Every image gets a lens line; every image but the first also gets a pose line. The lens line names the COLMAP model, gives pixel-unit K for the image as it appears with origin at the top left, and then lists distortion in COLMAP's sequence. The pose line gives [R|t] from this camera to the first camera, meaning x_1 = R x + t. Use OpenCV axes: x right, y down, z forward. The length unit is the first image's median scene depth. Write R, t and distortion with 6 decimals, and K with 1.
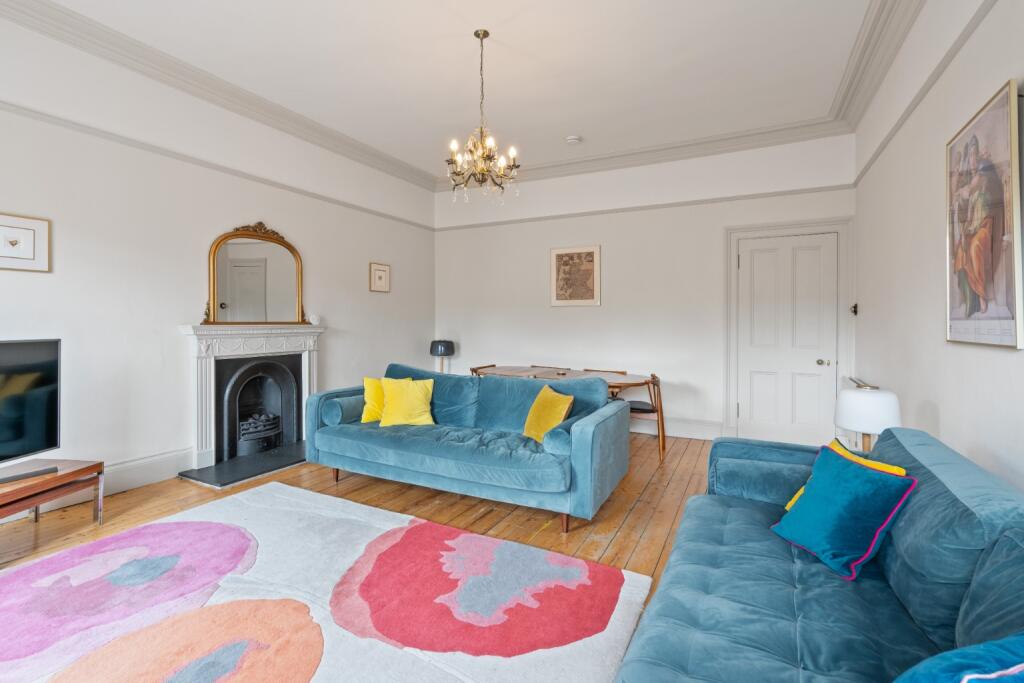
lens RADIAL K [[466.2, 0, 500.5], [0, 466.2, 327.3], [0, 0, 1]] dist [-0.001805, -0.000208]
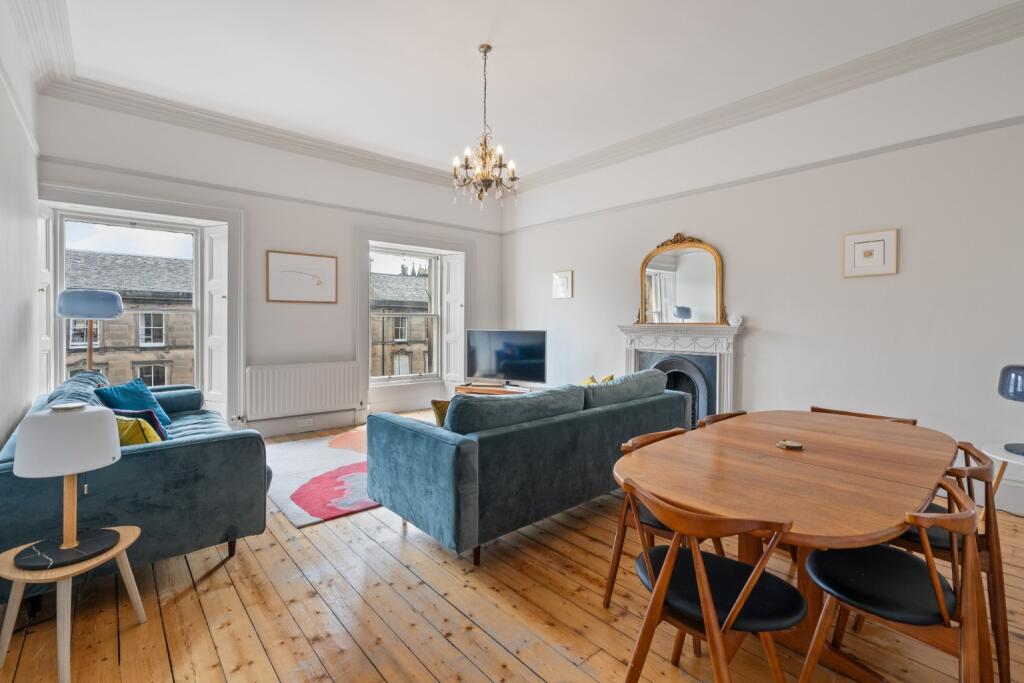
lens RADIAL K [[457.4, 0, 512.8], [0, 457.4, 324.8], [0, 0, 1]] dist [-0.034137, 0.000027]
pose [[-0.352418, -0.002635, -0.935839, 0.725470], [-0.018191, 0.999826, 0.004035, -0.003536], [0.935666, 0.018446, -0.352405, 1.138301]]
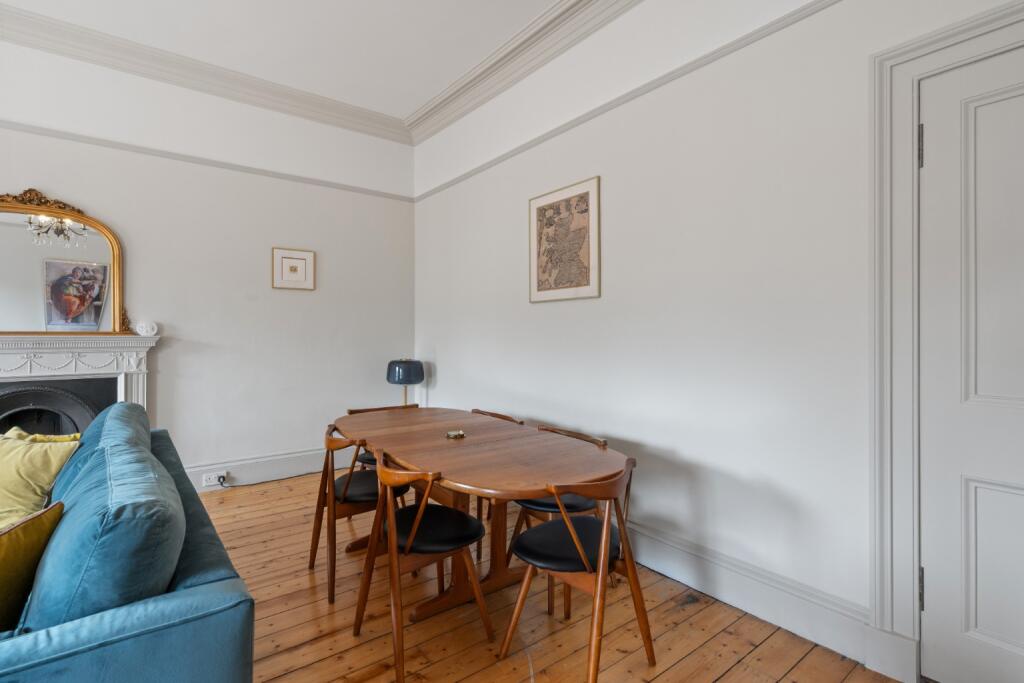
lens RADIAL K [[483.2, 0, 499.1], [0, 483.2, 339.4], [0, 0, 1]] dist [0.001147, 0.000169]
pose [[0.908126, 0.001723, -0.418693, 0.483184], [-0.004046, 0.999981, -0.004659, 0.001485], [0.418677, 0.005925, 0.908116, 0.707209]]
